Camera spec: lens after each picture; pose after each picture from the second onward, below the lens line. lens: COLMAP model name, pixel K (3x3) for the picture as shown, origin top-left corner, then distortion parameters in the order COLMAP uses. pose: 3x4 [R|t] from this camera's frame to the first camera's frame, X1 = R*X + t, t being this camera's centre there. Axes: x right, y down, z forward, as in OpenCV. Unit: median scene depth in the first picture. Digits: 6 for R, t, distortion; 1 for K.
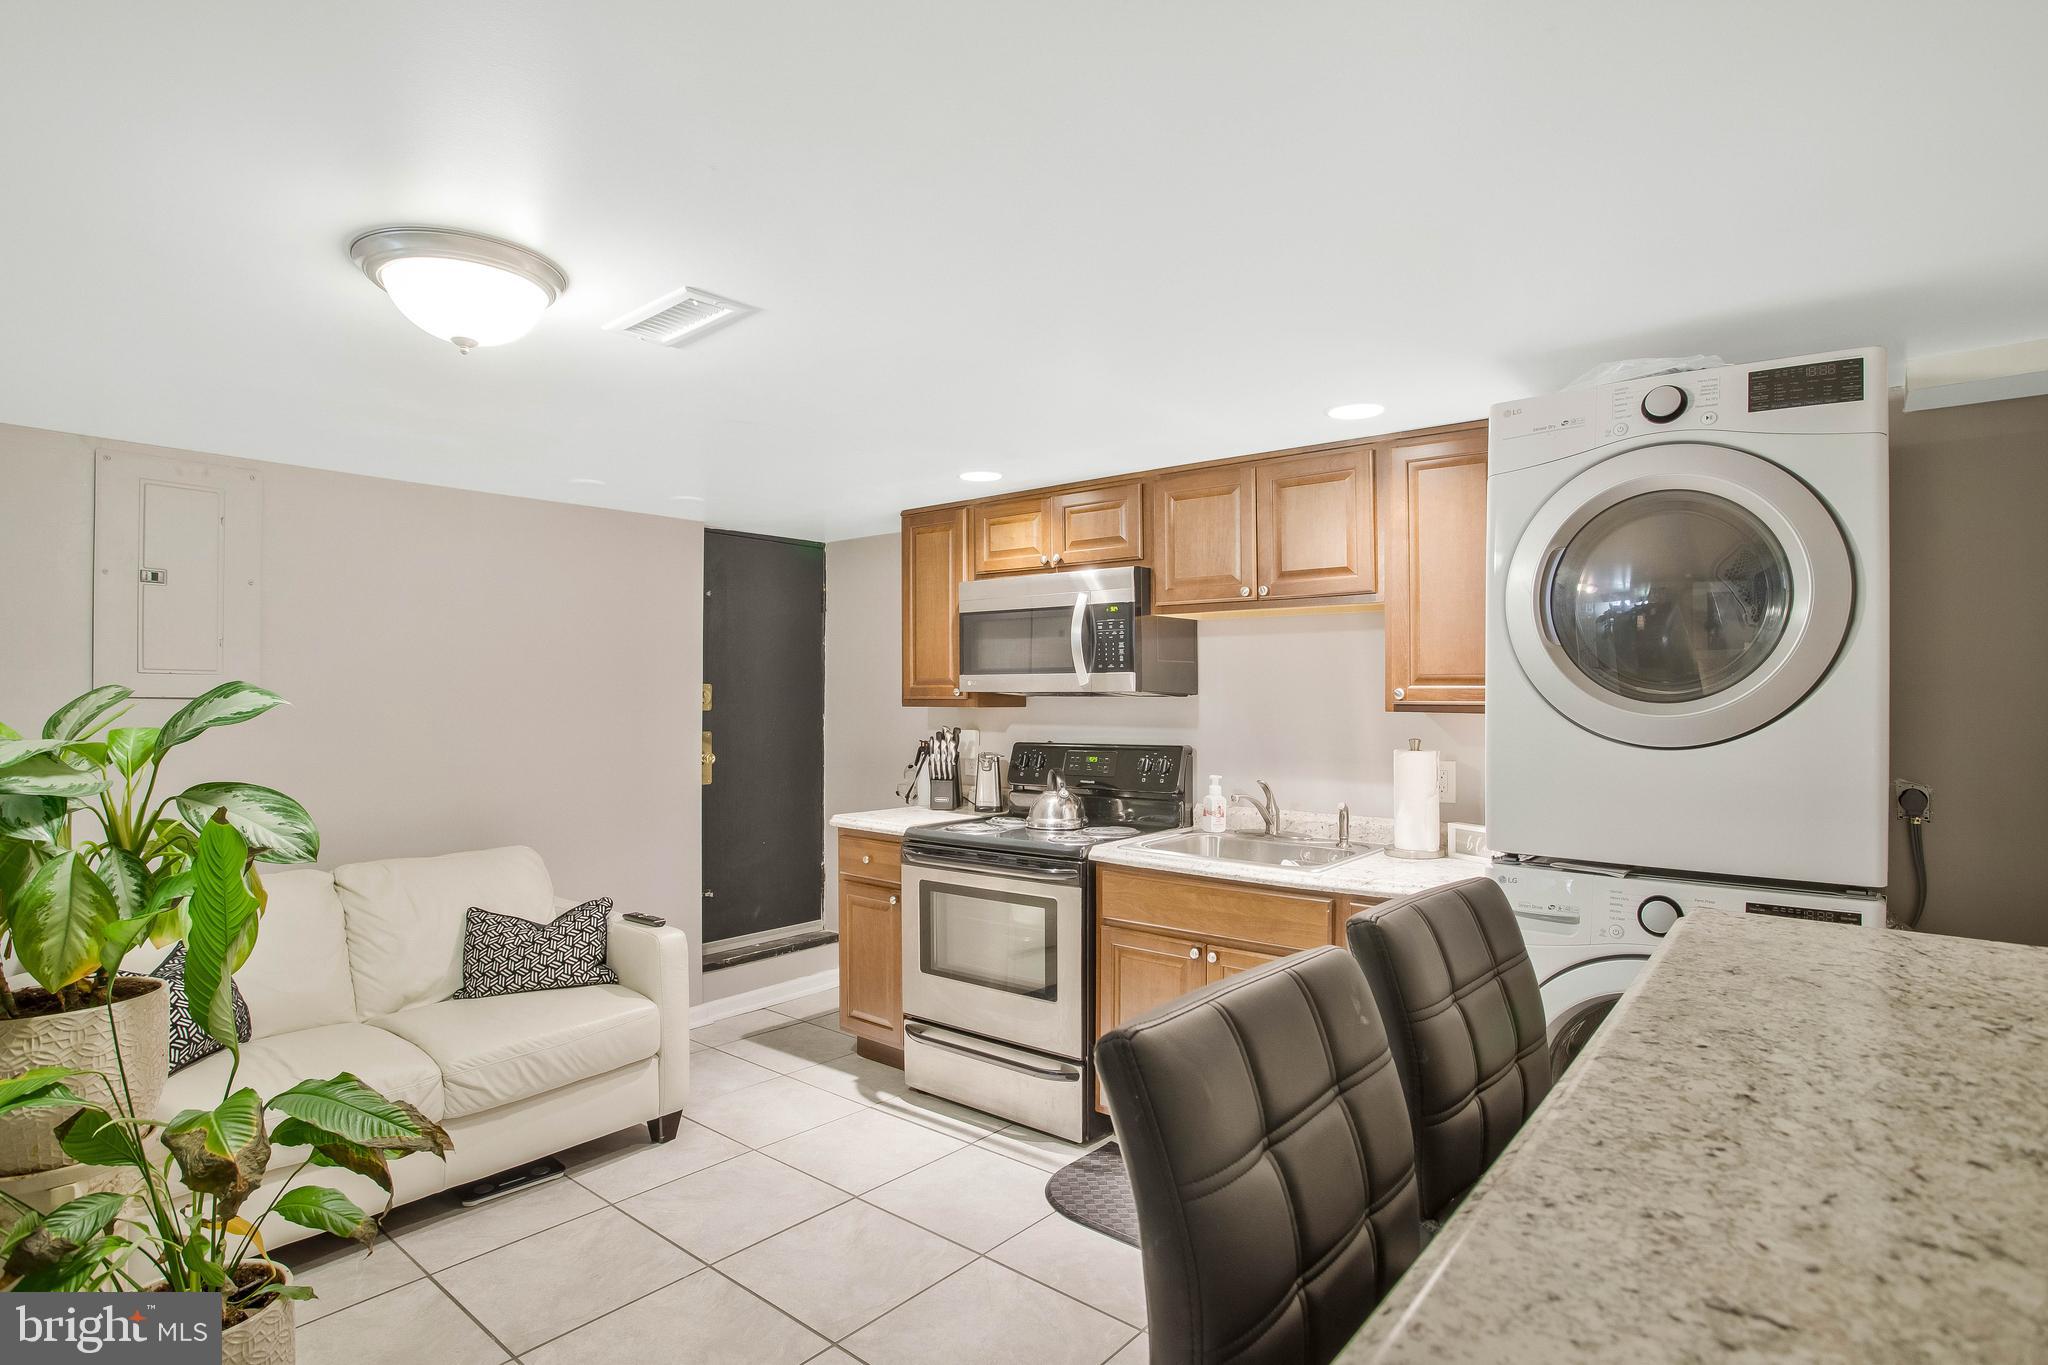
lens RADIAL K [[1040.7, 0, 1029.2], [0, 1040.7, 660.2], [0, 0, 1]] dist [-0.089882, 0.036999]
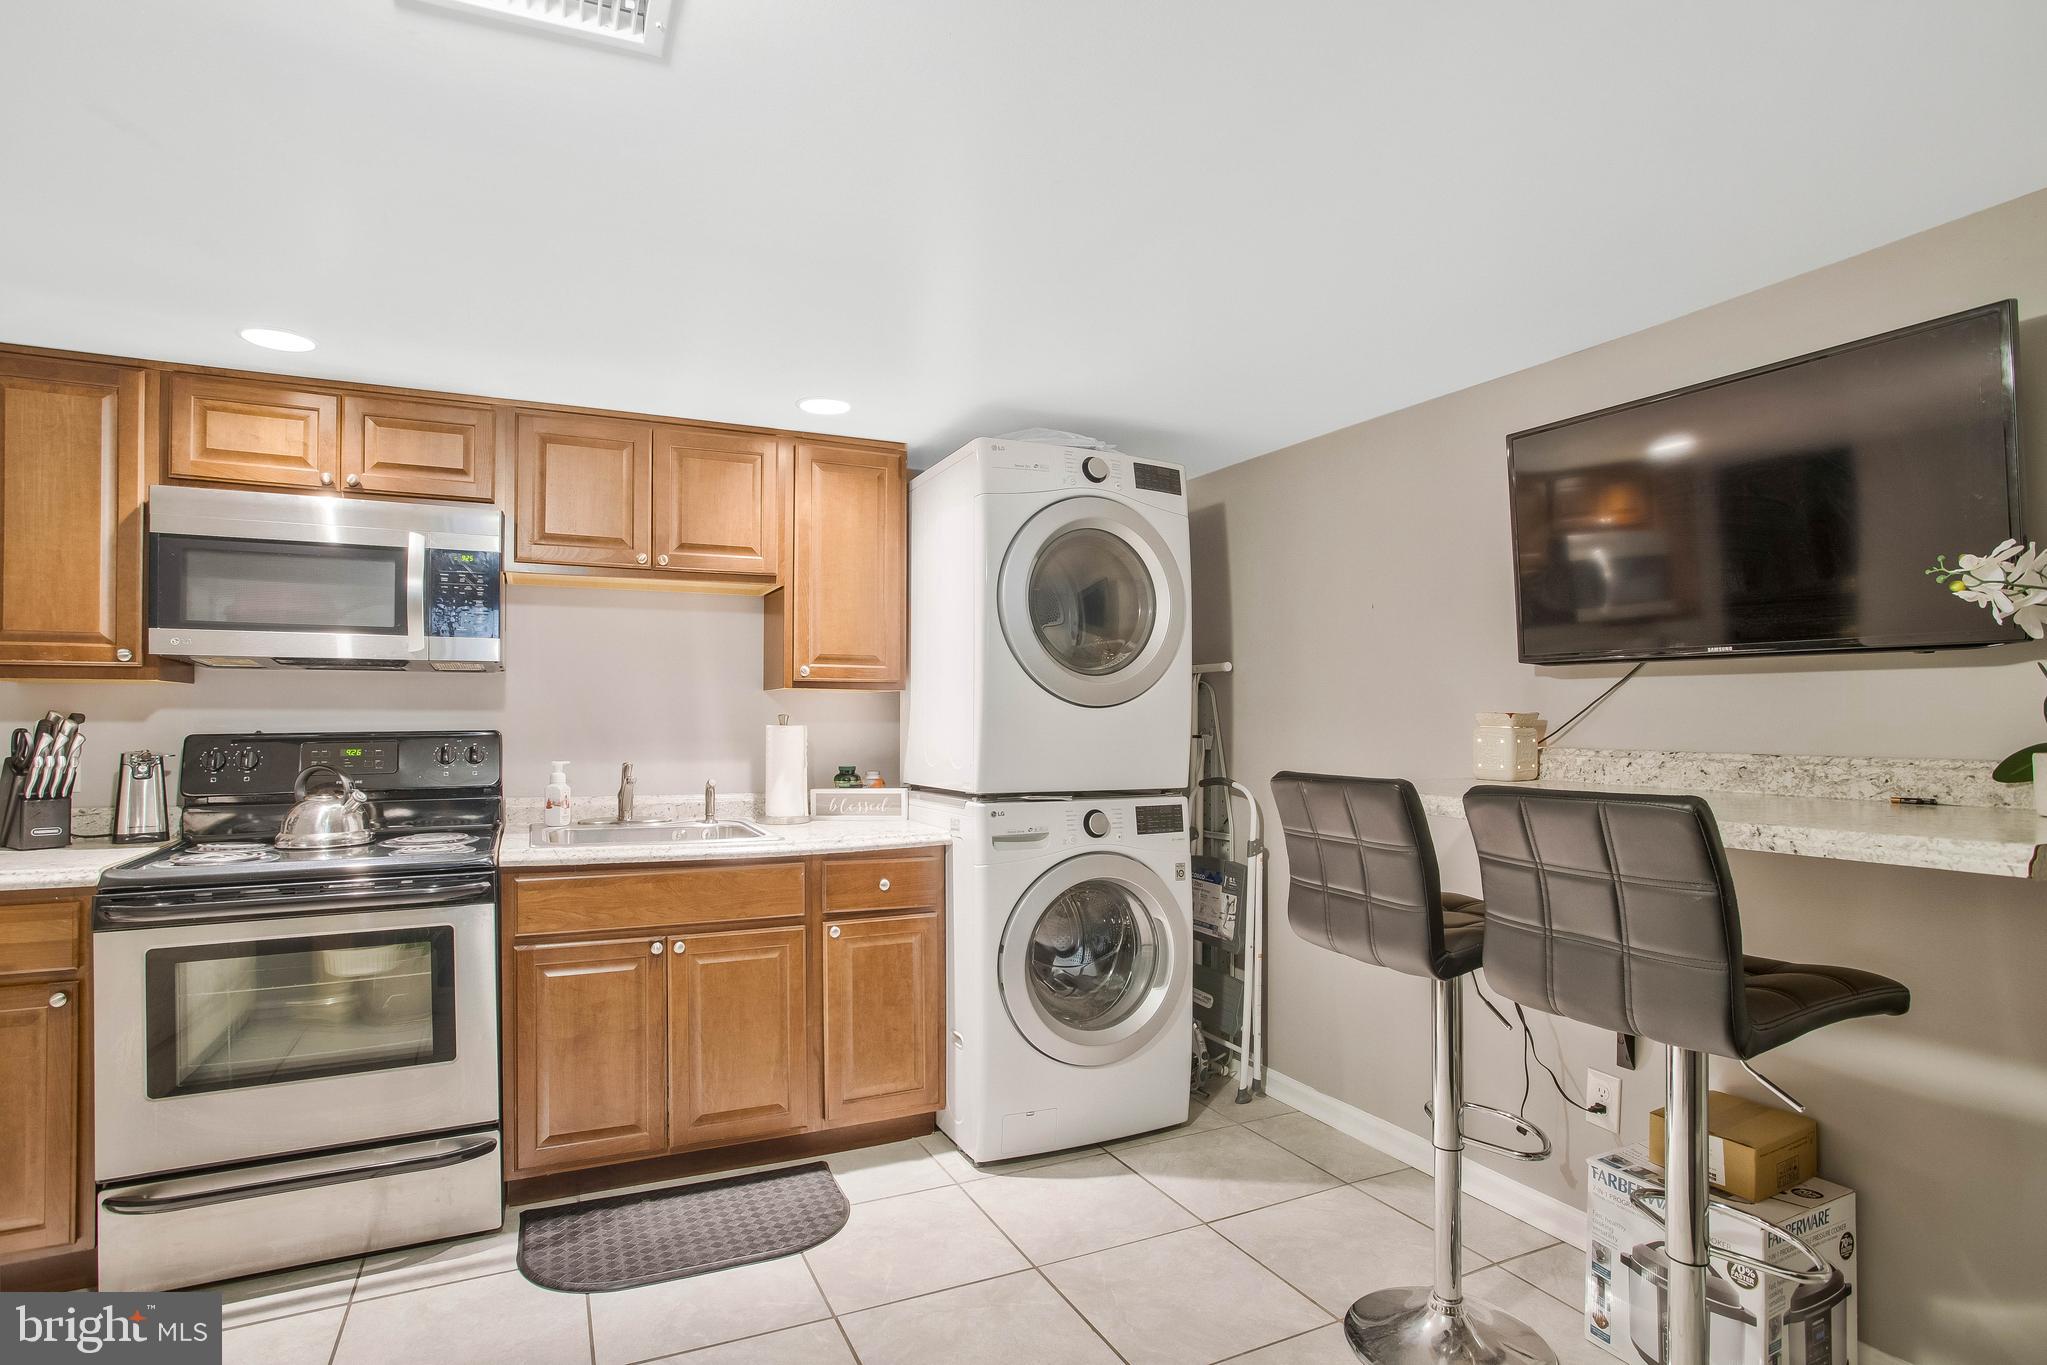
lens RADIAL K [[1040.2, 0, 1028.7], [0, 1040.2, 660.2], [0, 0, 1]] dist [-0.089882, 0.036999]
pose [[0.405675, 0.045524, 0.912883, -0.490094], [-0.028568, 0.998902, -0.037118, 0.050179], [-0.913571, -0.011021, 0.406530, 0.308238]]
